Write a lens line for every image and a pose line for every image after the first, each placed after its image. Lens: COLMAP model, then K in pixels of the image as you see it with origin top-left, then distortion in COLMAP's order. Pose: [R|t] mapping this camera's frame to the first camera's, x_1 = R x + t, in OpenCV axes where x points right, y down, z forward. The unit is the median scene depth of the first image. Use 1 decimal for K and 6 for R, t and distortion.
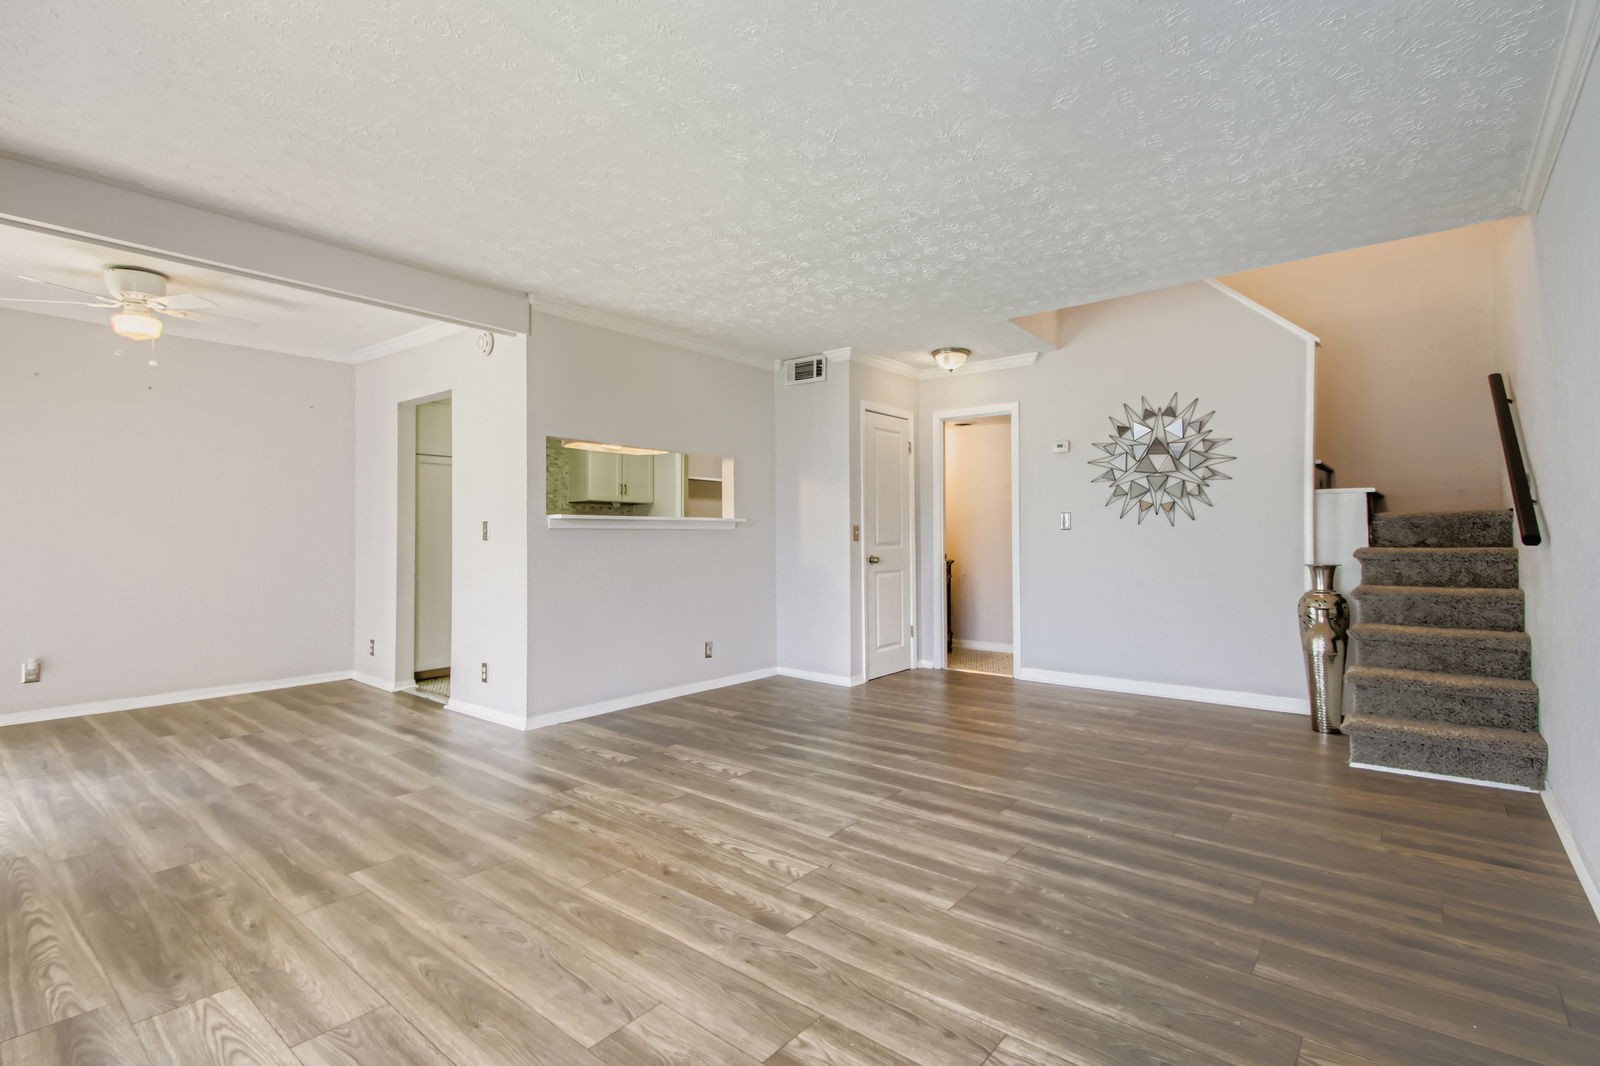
lens RADIAL K [[740.4, 0, 800.8], [0, 740.4, 518.4], [0, 0, 1]] dist [0.022101, -0.011103]
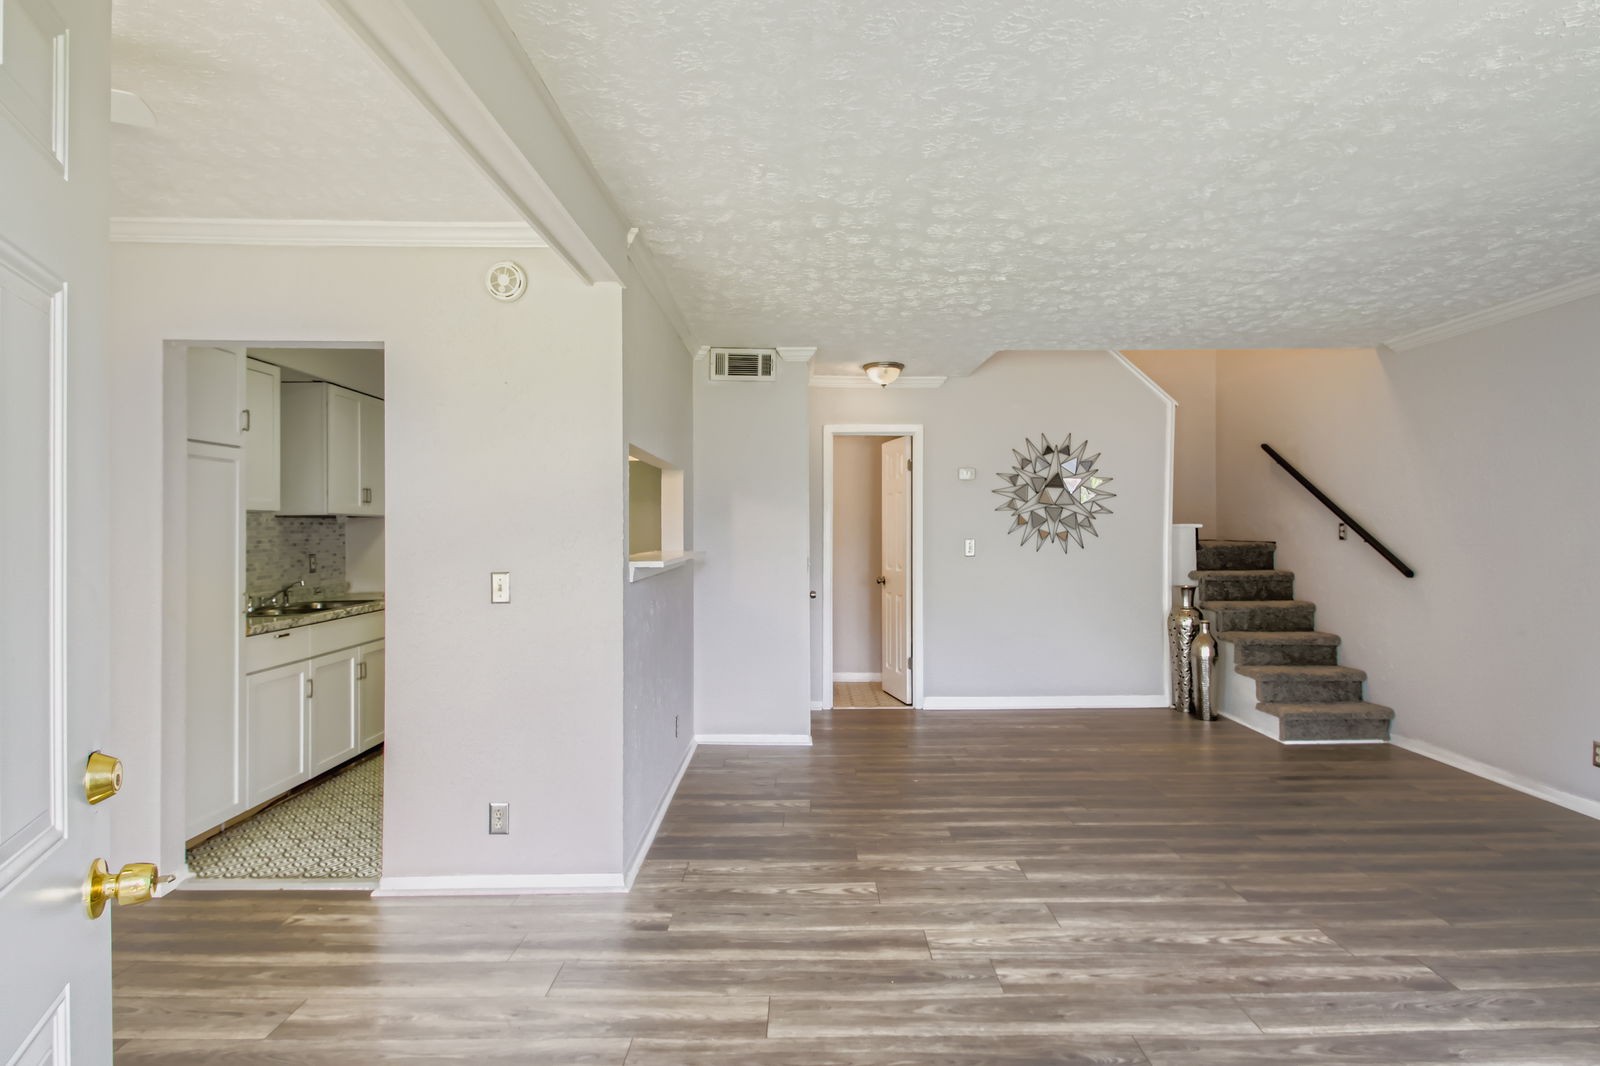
lens RADIAL K [[853.4, 0, 810.4], [0, 853.4, 527.1], [0, 0, 1]] dist [0.011385, -0.009793]
pose [[0.769143, 0.001029, 0.639075, -0.864203], [-0.016001, 0.999716, 0.017649, -0.064565], [-0.638876, -0.023800, 0.768942, 0.376549]]
